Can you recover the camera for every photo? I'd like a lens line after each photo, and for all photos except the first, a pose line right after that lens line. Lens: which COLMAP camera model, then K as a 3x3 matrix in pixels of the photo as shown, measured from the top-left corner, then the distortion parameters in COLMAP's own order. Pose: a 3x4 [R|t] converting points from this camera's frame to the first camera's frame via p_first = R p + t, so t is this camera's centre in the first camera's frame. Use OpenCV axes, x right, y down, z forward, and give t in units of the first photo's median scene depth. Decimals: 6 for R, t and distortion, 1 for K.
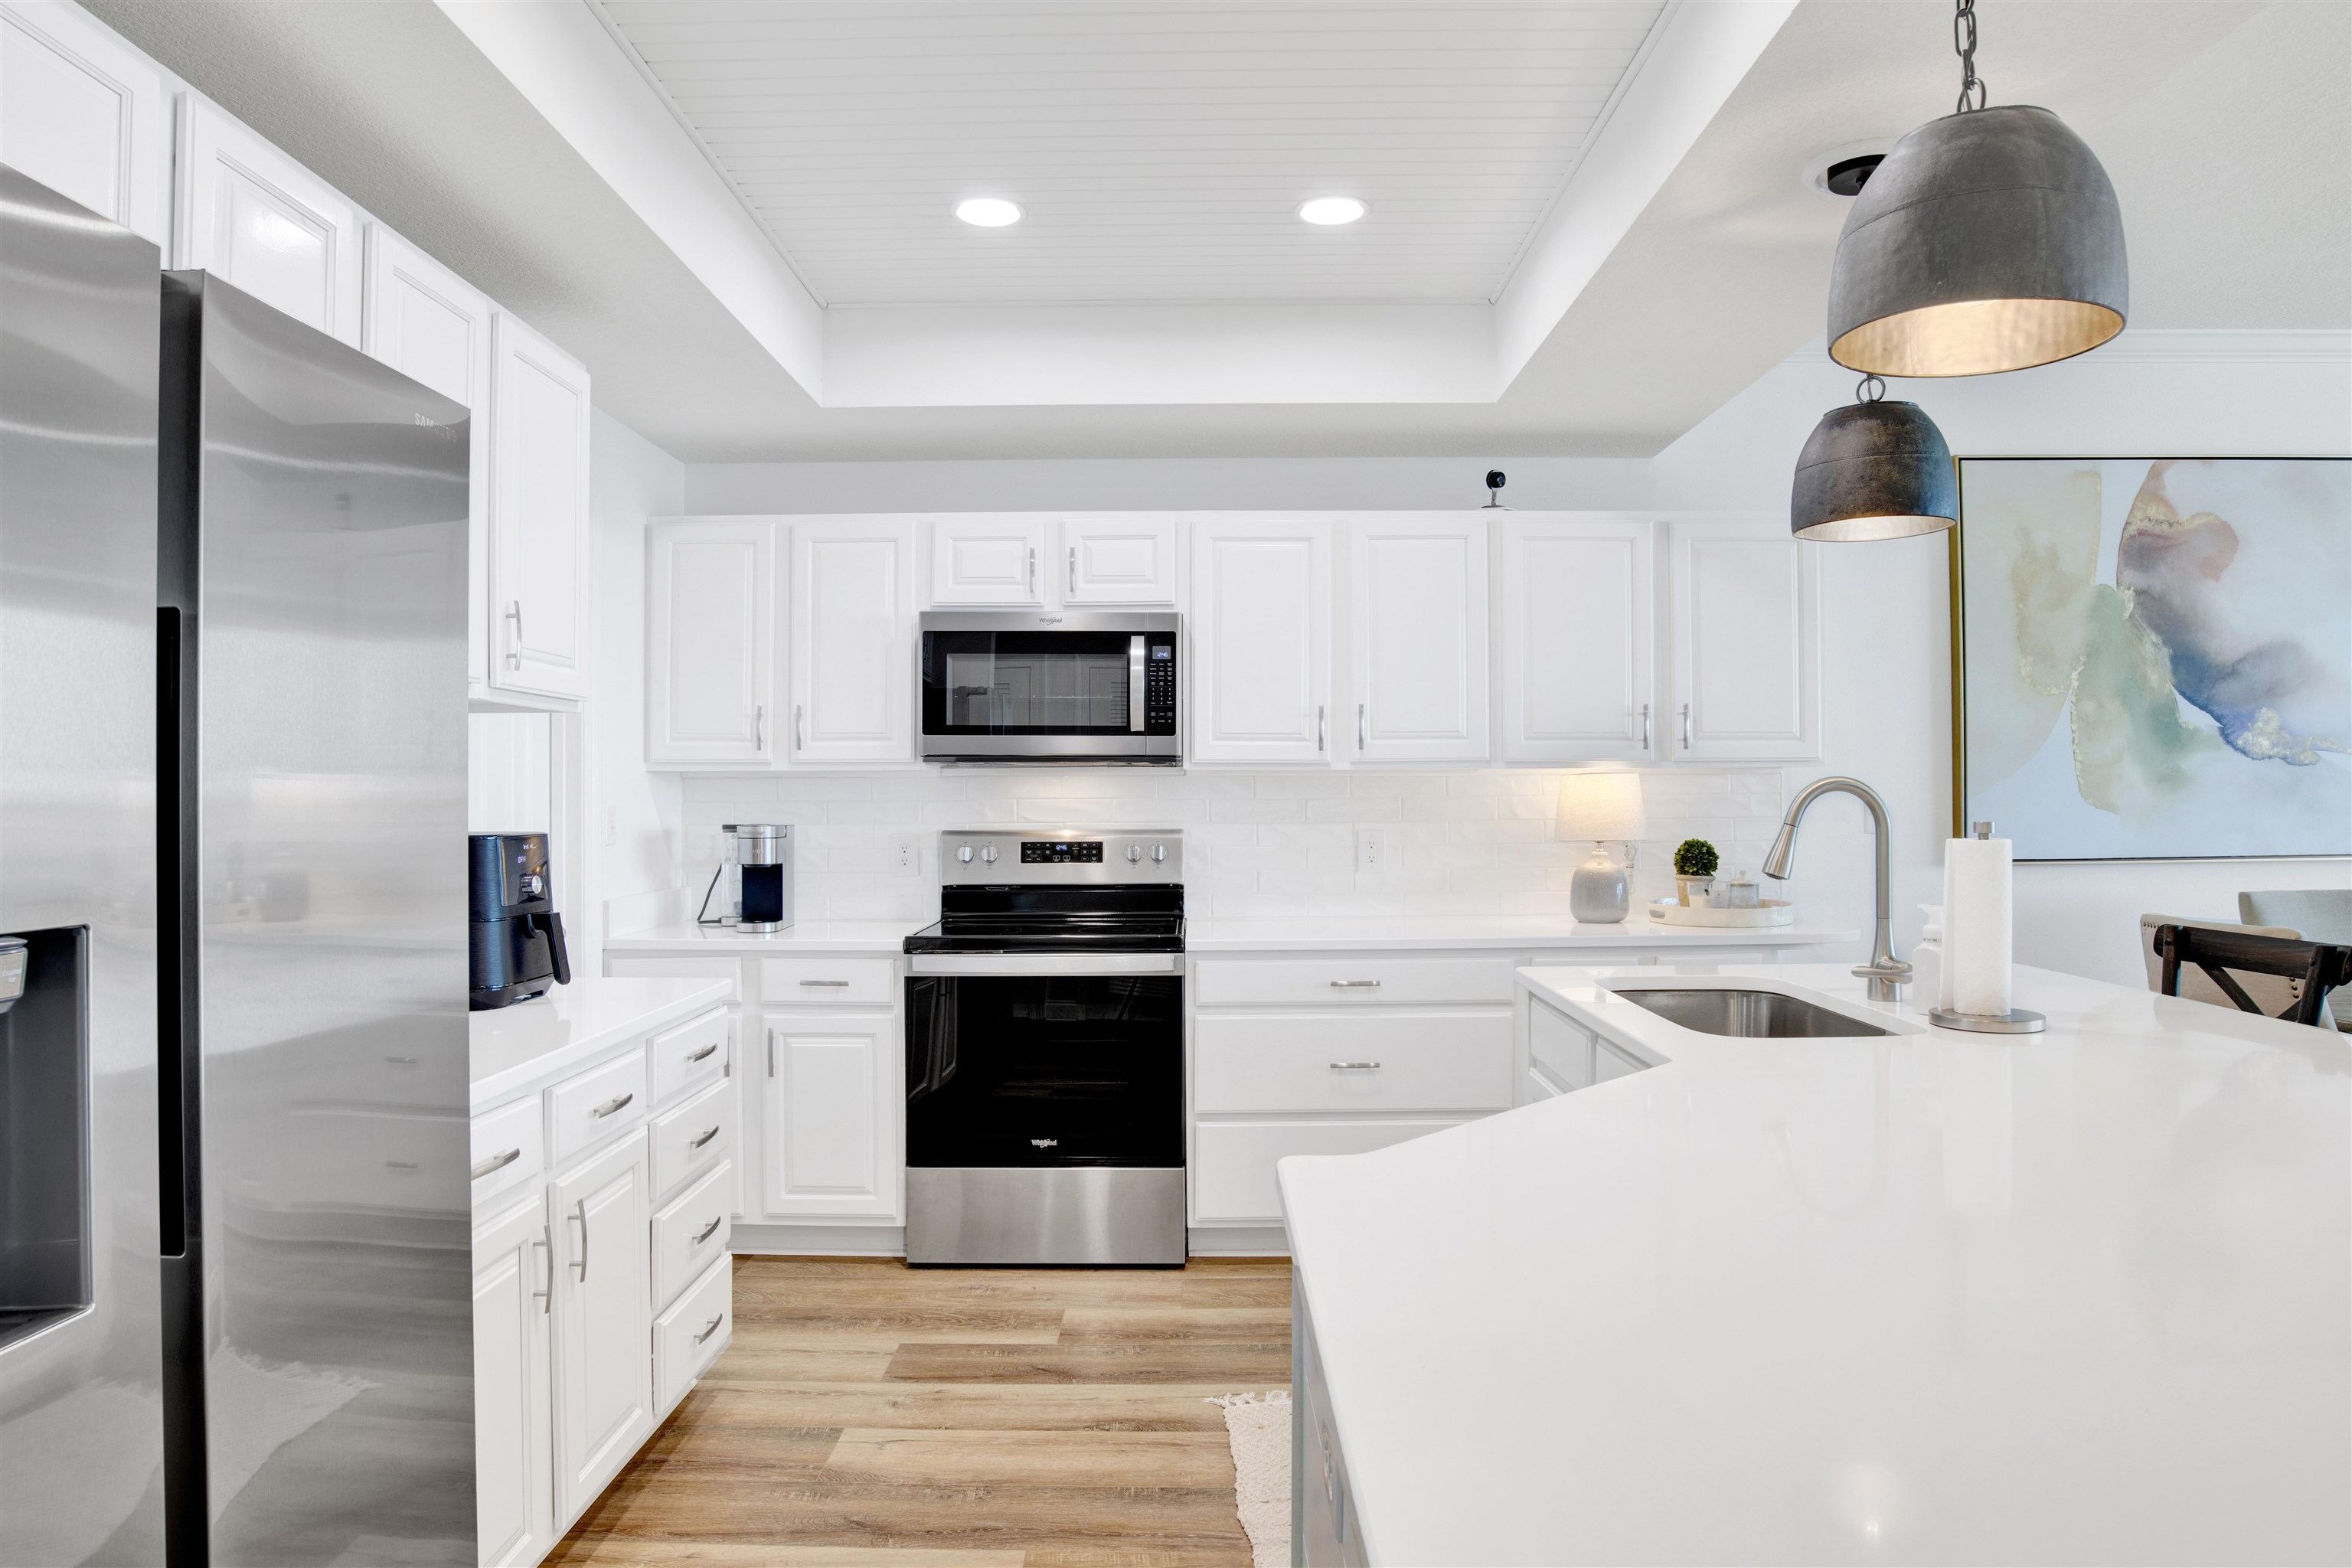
lens RADIAL K [[1408.7, 0, 1162.3], [0, 1408.7, 787.5], [0, 0, 1]] dist [-0.071093, 0.018357]
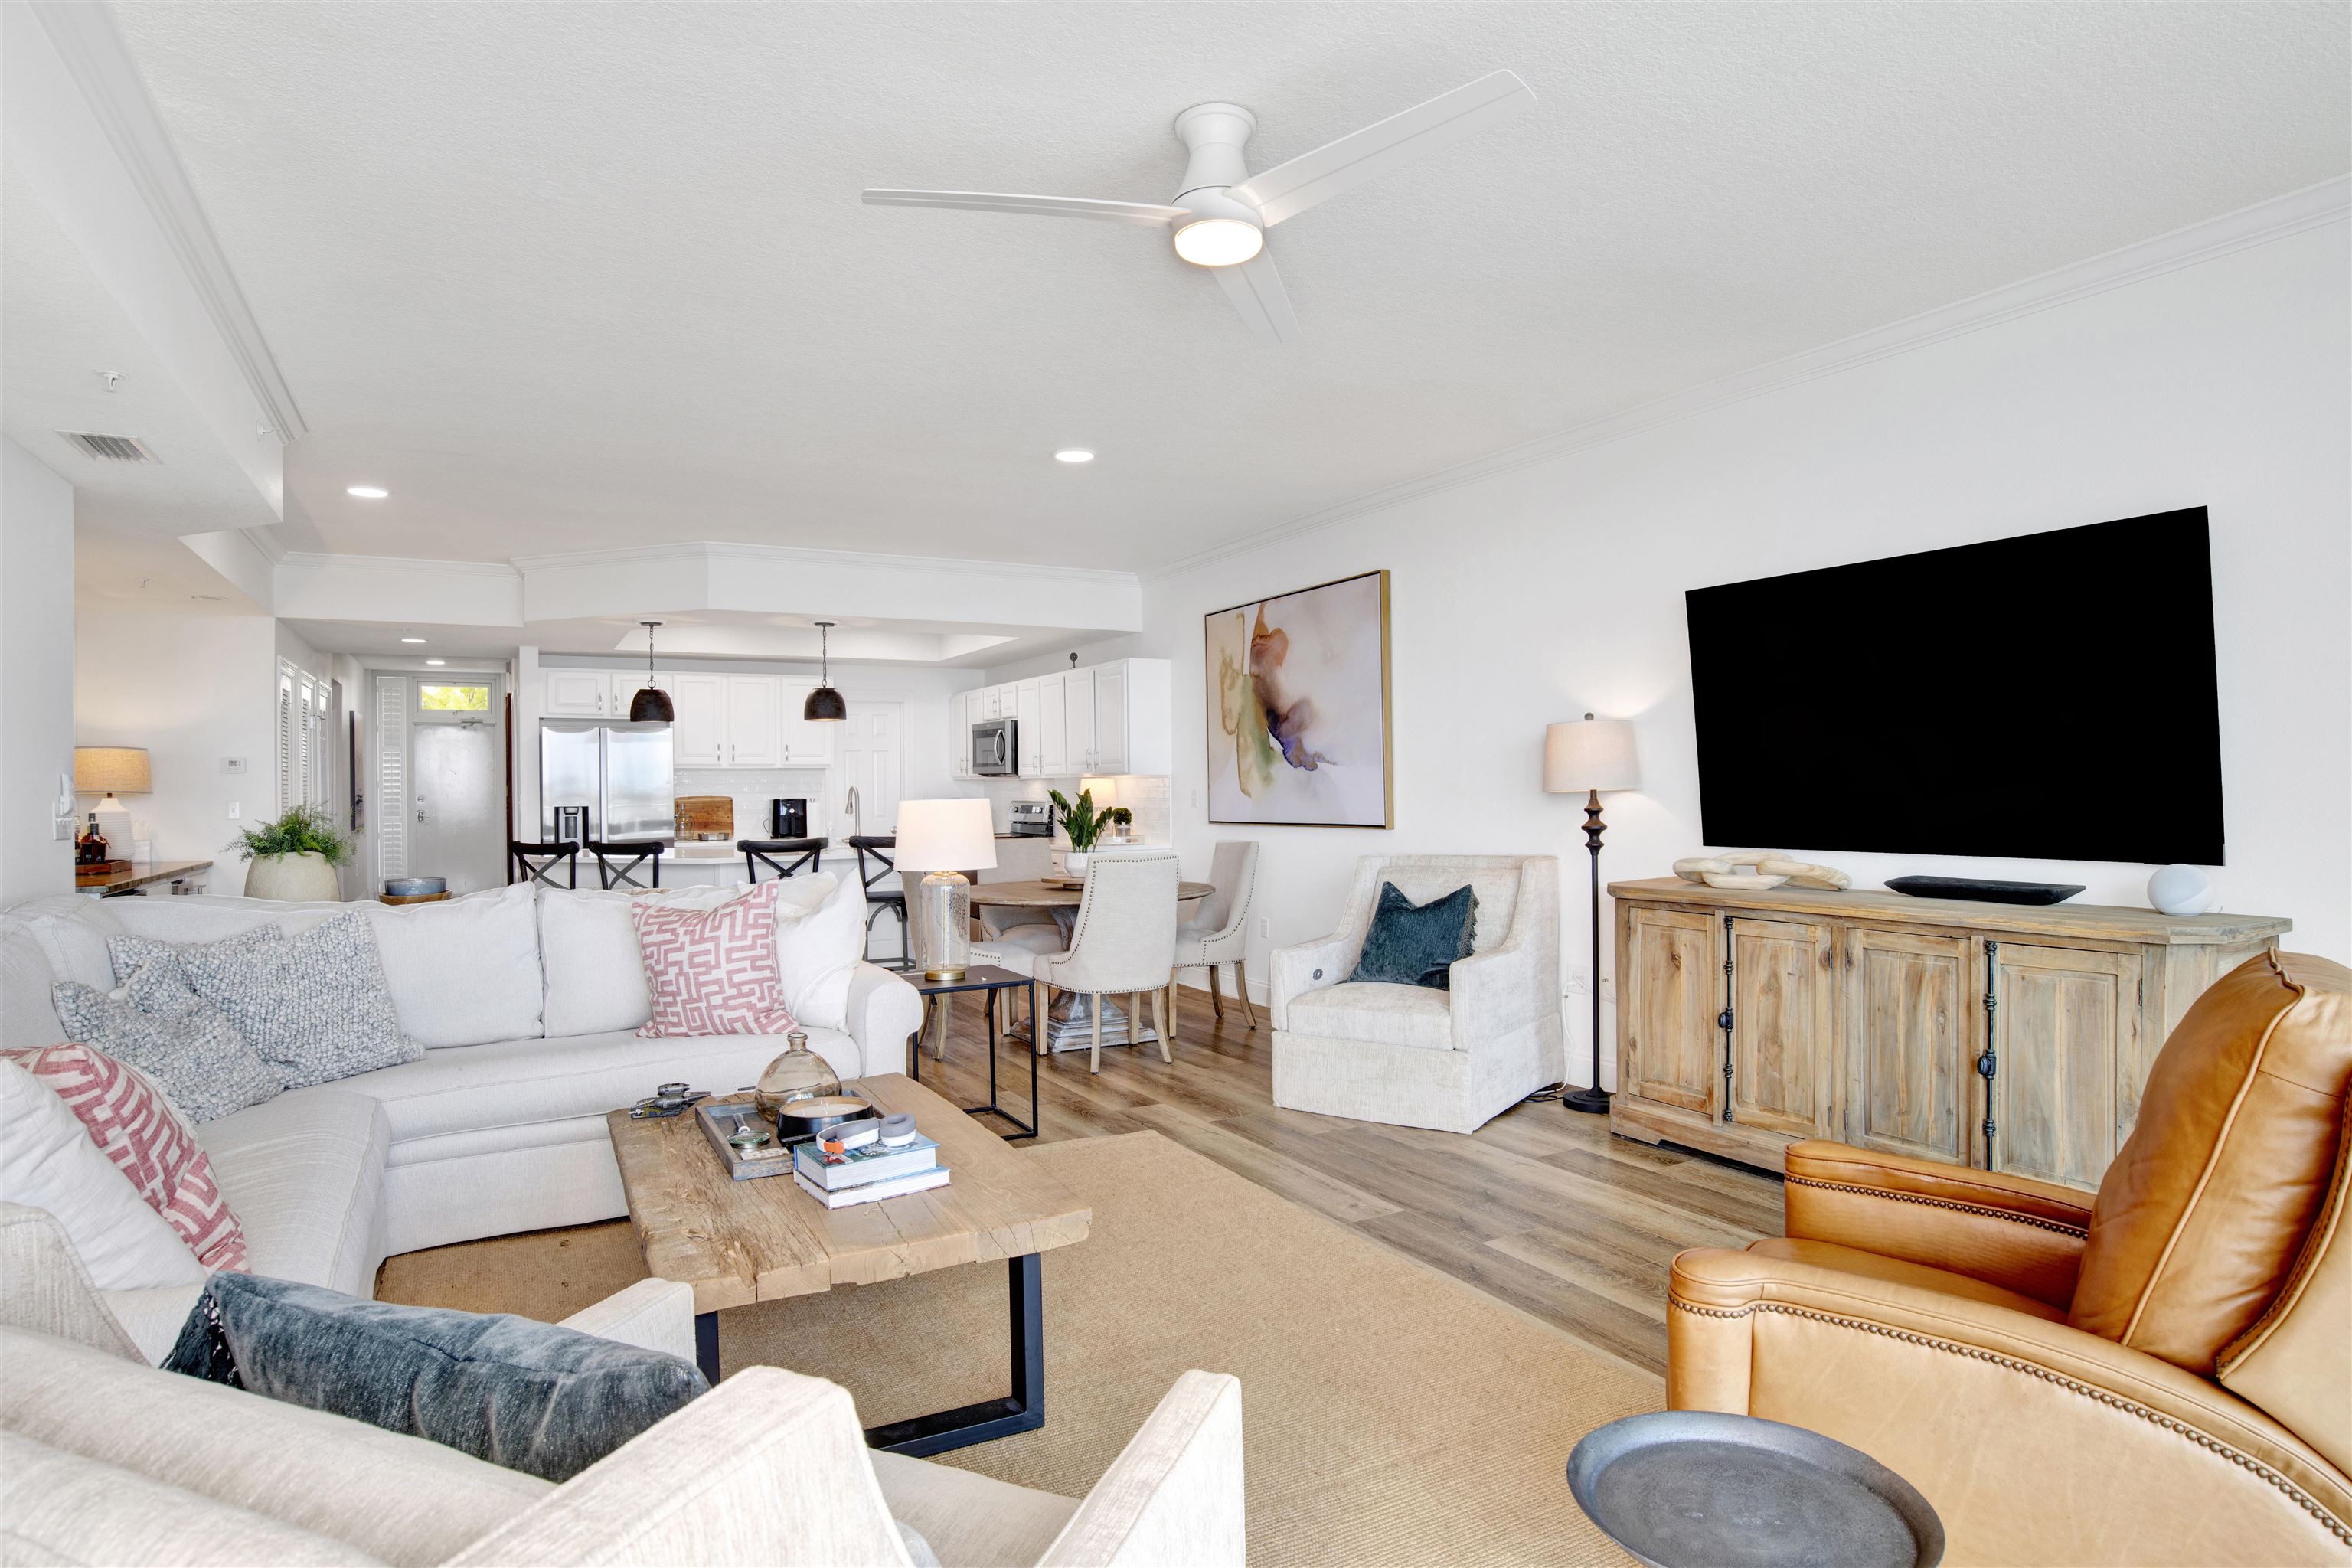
lens RADIAL K [[1286.6, 0, 1171.7], [0, 1286.6, 778.4], [0, 0, 1]] dist [-0.059816, 0.015206]
pose [[0.497766, -0.005874, -0.867291, 2.263005], [0.014880, 0.999888, 0.001768, -0.012280], [0.867184, -0.013786, 0.497797, 0.046336]]
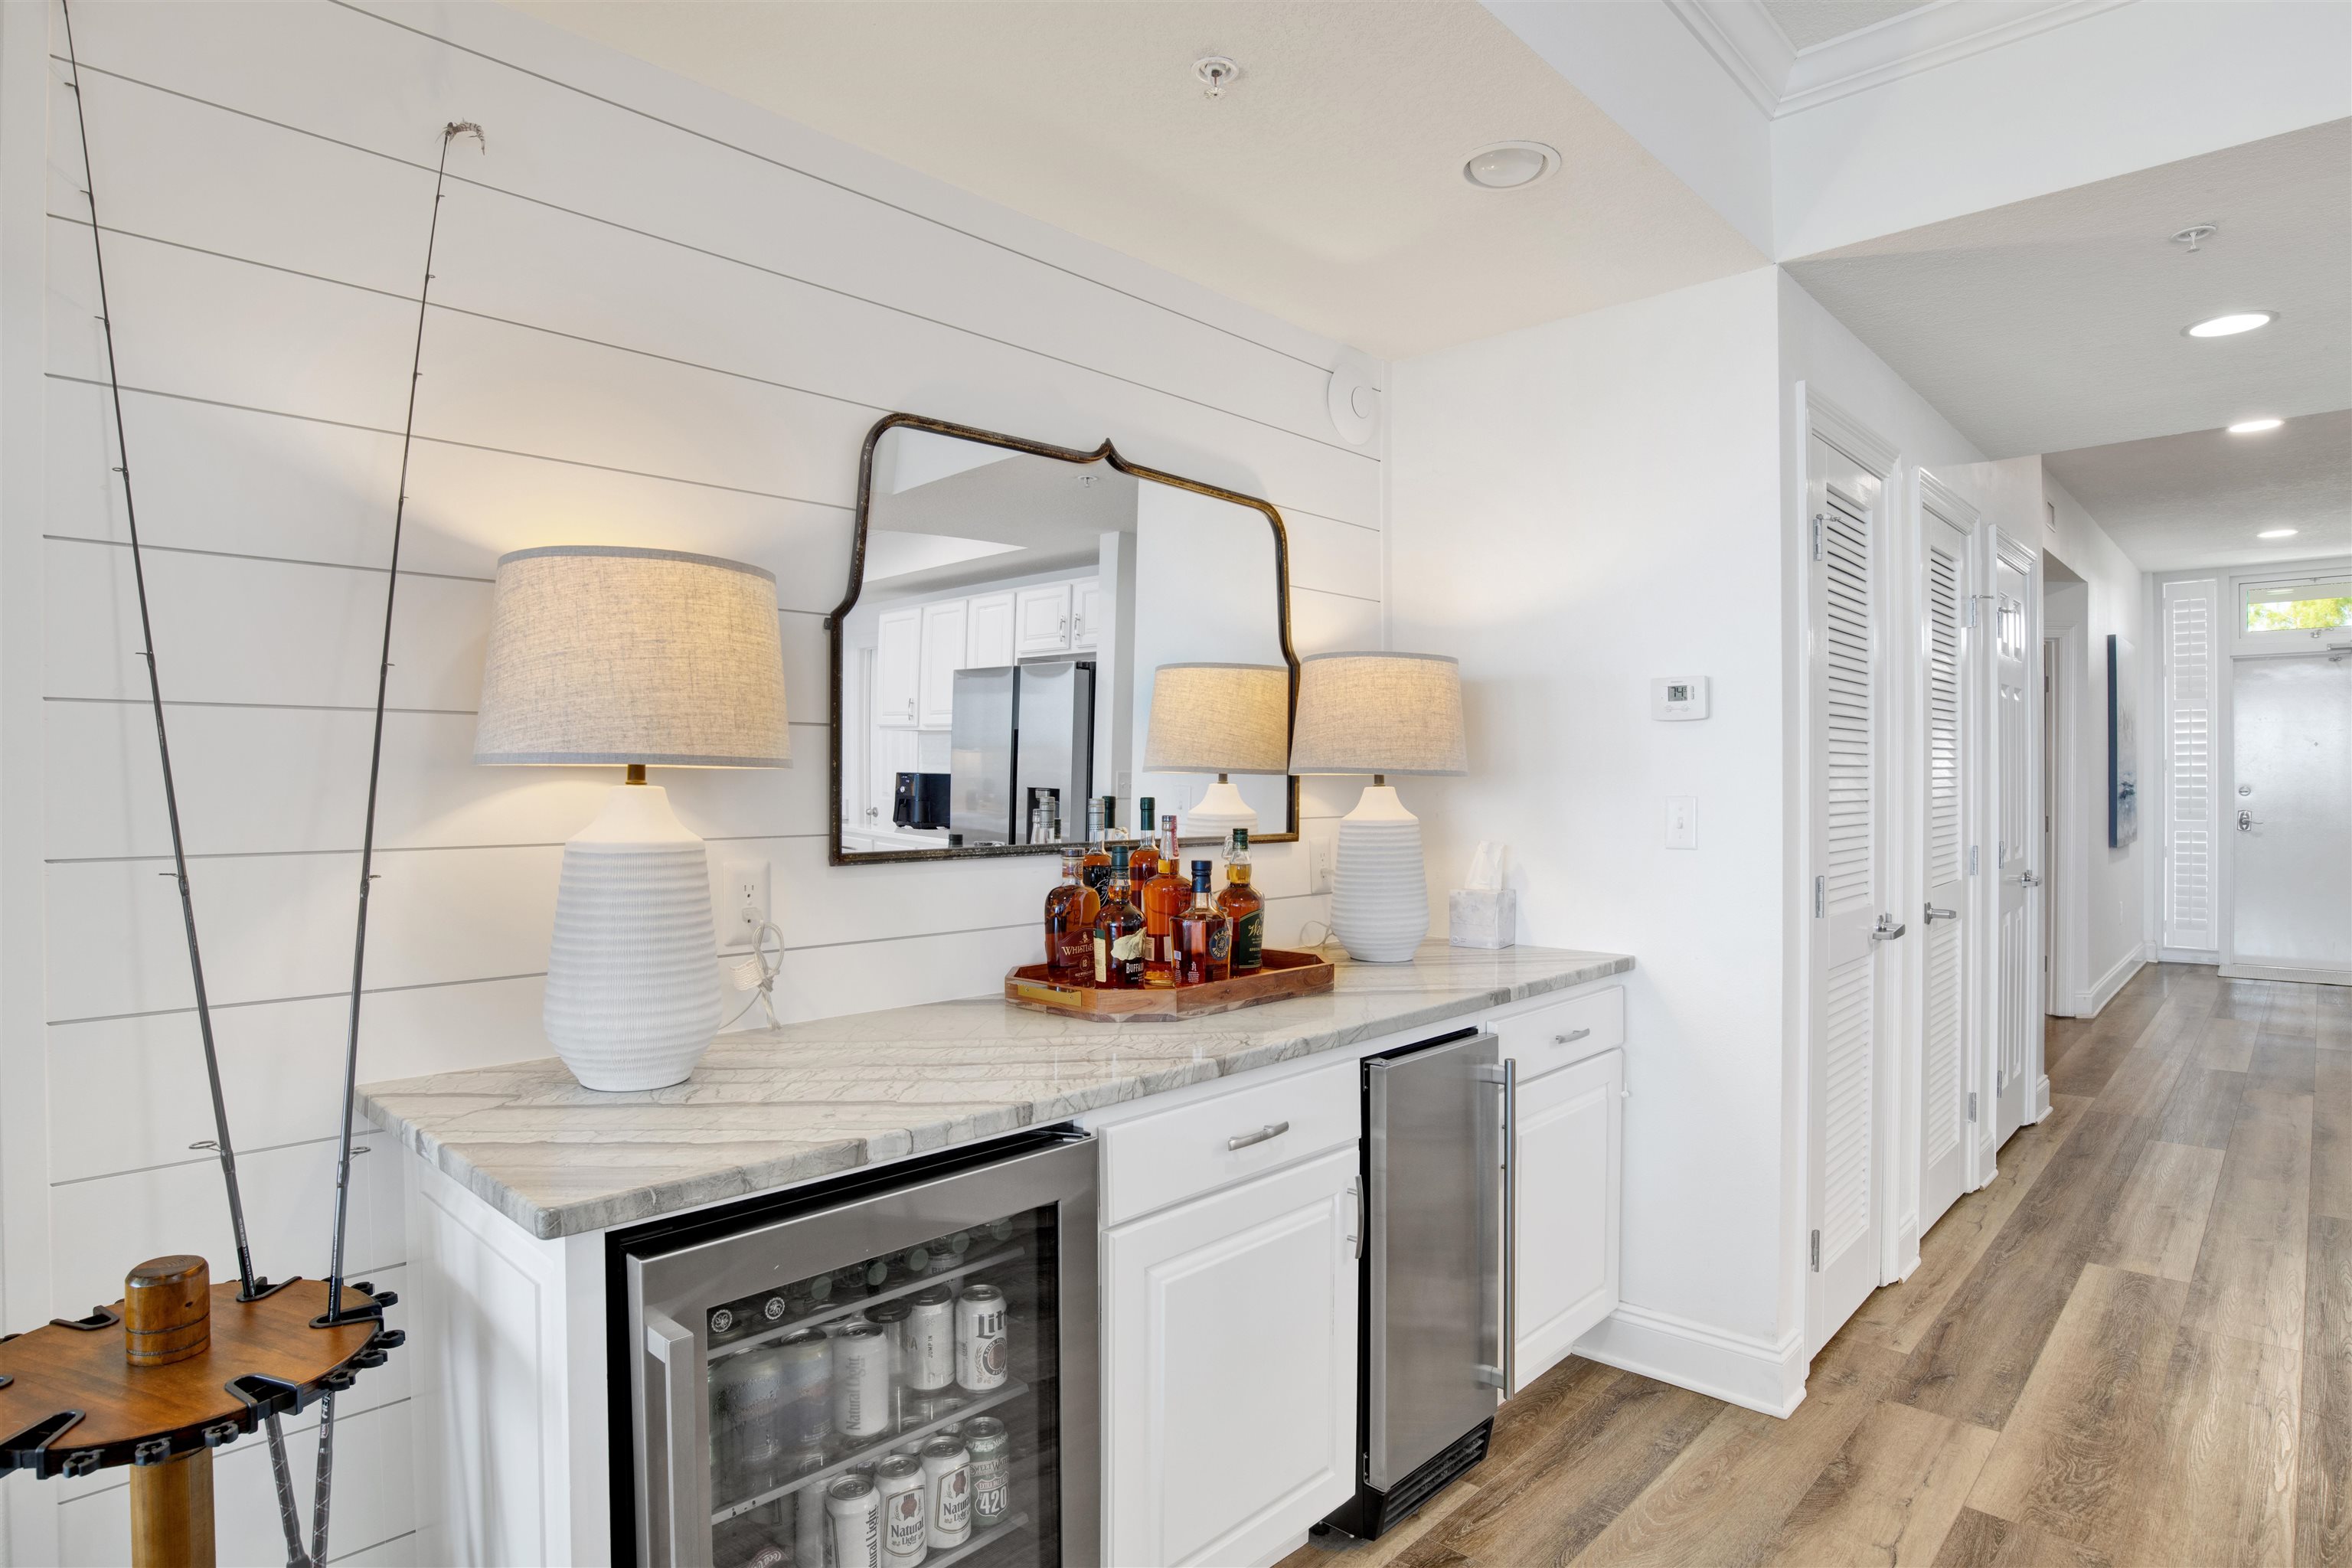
lens RADIAL K [[1286.6, 0, 1162.2], [0, 1286.6, 782.1], [0, 0, 1]] dist [-0.059816, 0.015206]
pose [[-0.667561, 0.004925, -0.744539, 0.717388], [0.011938, 0.999920, -0.004089, -0.005724], [0.744459, -0.011618, -0.667567, 0.012619]]
